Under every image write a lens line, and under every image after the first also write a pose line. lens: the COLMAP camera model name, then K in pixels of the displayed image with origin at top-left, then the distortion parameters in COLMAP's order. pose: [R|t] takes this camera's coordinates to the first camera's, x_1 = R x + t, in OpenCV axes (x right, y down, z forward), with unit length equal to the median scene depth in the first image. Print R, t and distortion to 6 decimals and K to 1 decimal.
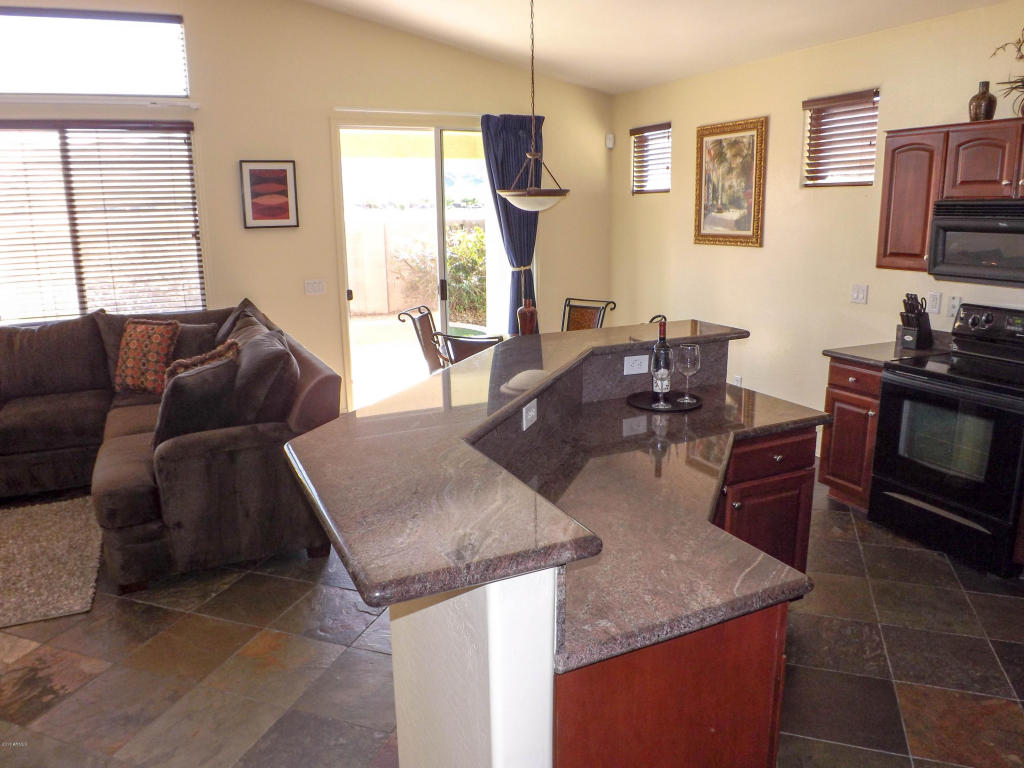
lens RADIAL K [[736.3, 0, 507.2], [0, 736.3, 383.1], [0, 0, 1]] dist [-0.076265, 0.019347]
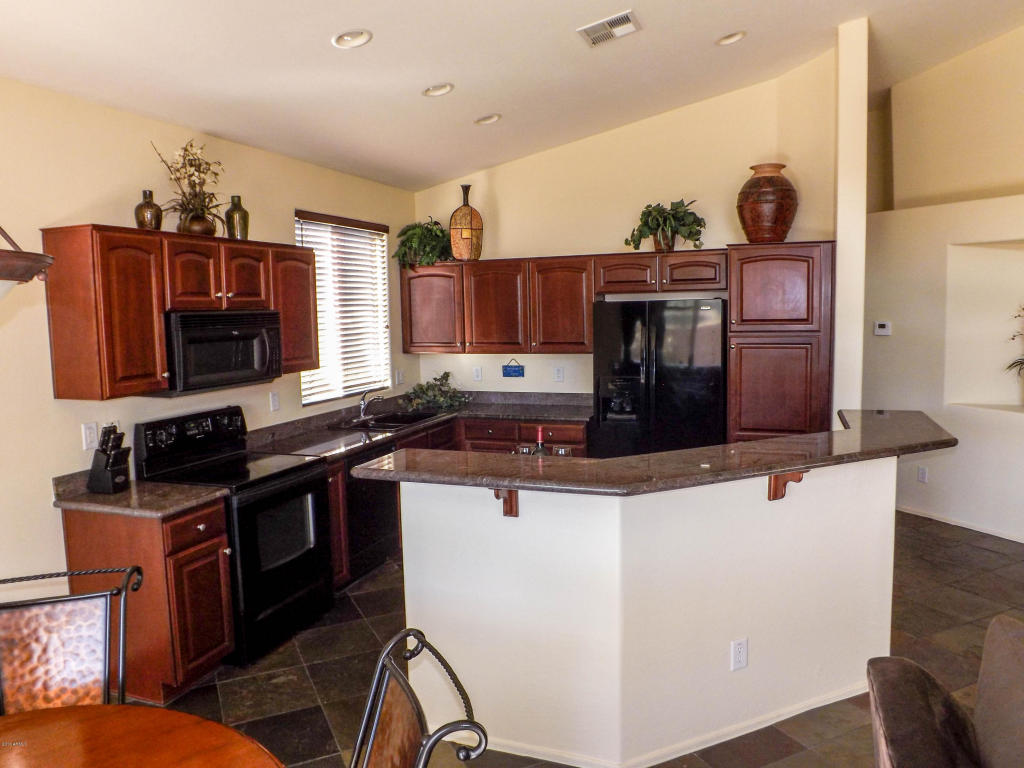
lens RADIAL K [[736.3, 0, 510.7], [0, 736.3, 386.1], [0, 0, 1]] dist [-0.076265, 0.019347]
pose [[-0.697029, -0.050946, 0.715231, -0.240909], [0.190609, 0.948420, 0.253314, -0.209646], [-0.691244, 0.312897, -0.651365, 0.877854]]
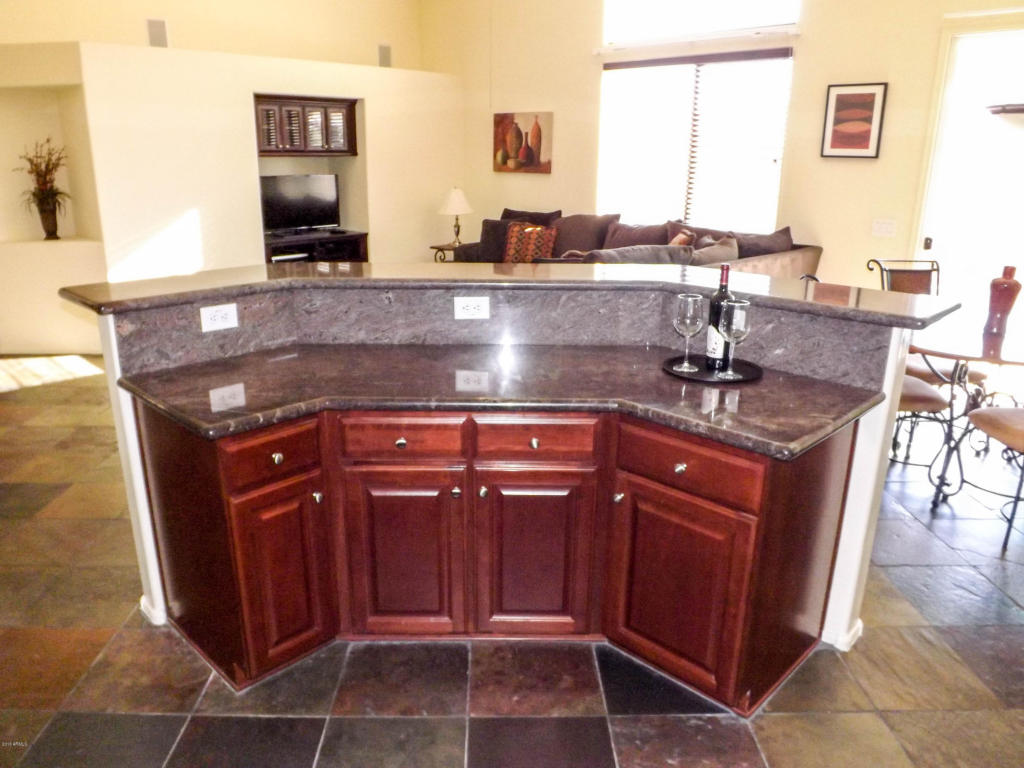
lens RADIAL K [[736.3, 0, 502.7], [0, 736.3, 391.2], [0, 0, 1]] dist [-0.076265, 0.019347]
pose [[0.334870, 0.300809, -0.892959, 0.459115], [-0.226521, 0.945582, 0.233588, -0.045694], [0.914631, 0.124053, 0.384786, 0.283178]]
